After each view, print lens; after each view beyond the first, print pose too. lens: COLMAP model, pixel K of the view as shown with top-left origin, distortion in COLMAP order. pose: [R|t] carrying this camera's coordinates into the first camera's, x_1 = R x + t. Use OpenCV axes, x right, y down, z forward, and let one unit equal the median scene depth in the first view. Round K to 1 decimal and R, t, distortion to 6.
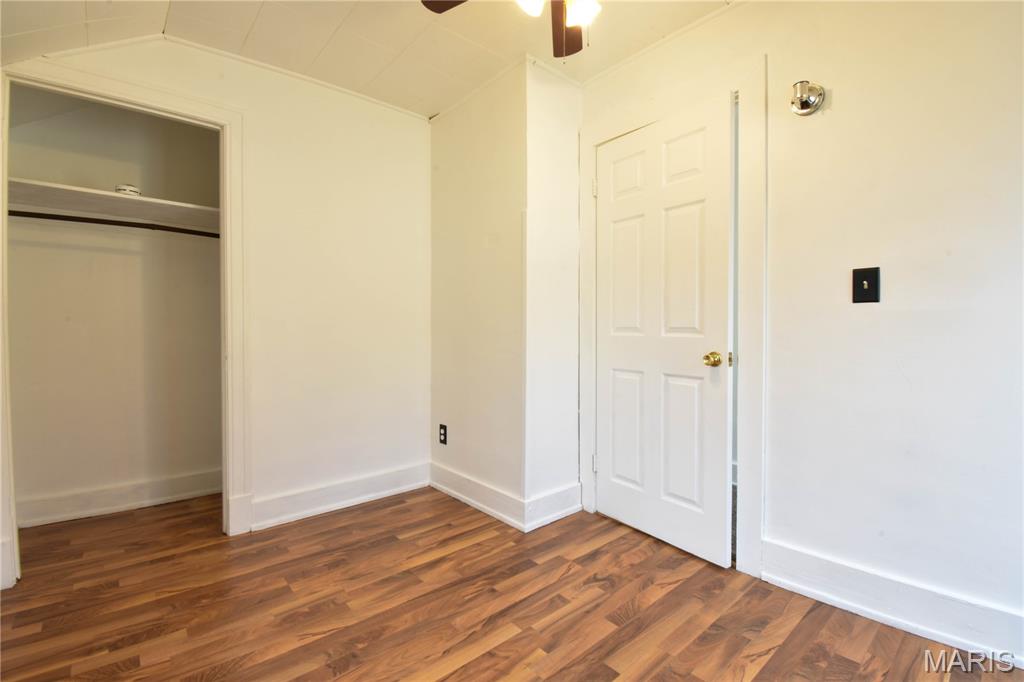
lens RADIAL K [[457.9, 0, 519.7], [0, 457.9, 333.9], [0, 0, 1]] dist [0.022443, -0.024942]
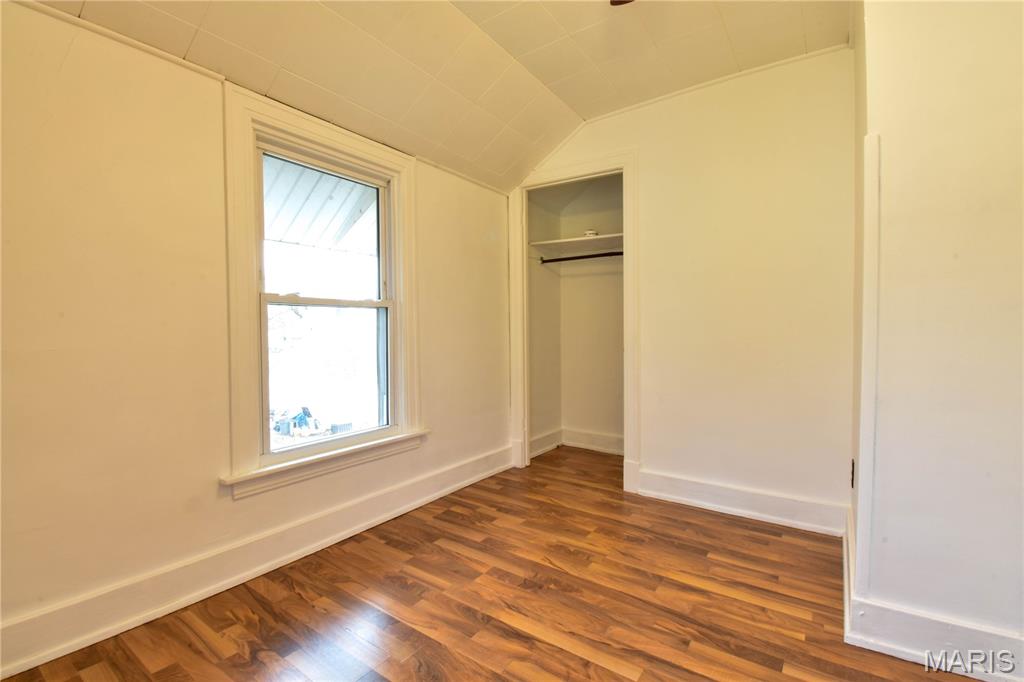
lens RADIAL K [[465.4, 0, 512.0], [0, 465.4, 341.0], [0, 0, 1]] dist [0.022140, -0.026460]
pose [[0.228463, 0.028827, -0.973126, 0.632082], [-0.008725, 0.999582, 0.027563, -0.008760], [0.973514, 0.002194, 0.228619, 0.464591]]
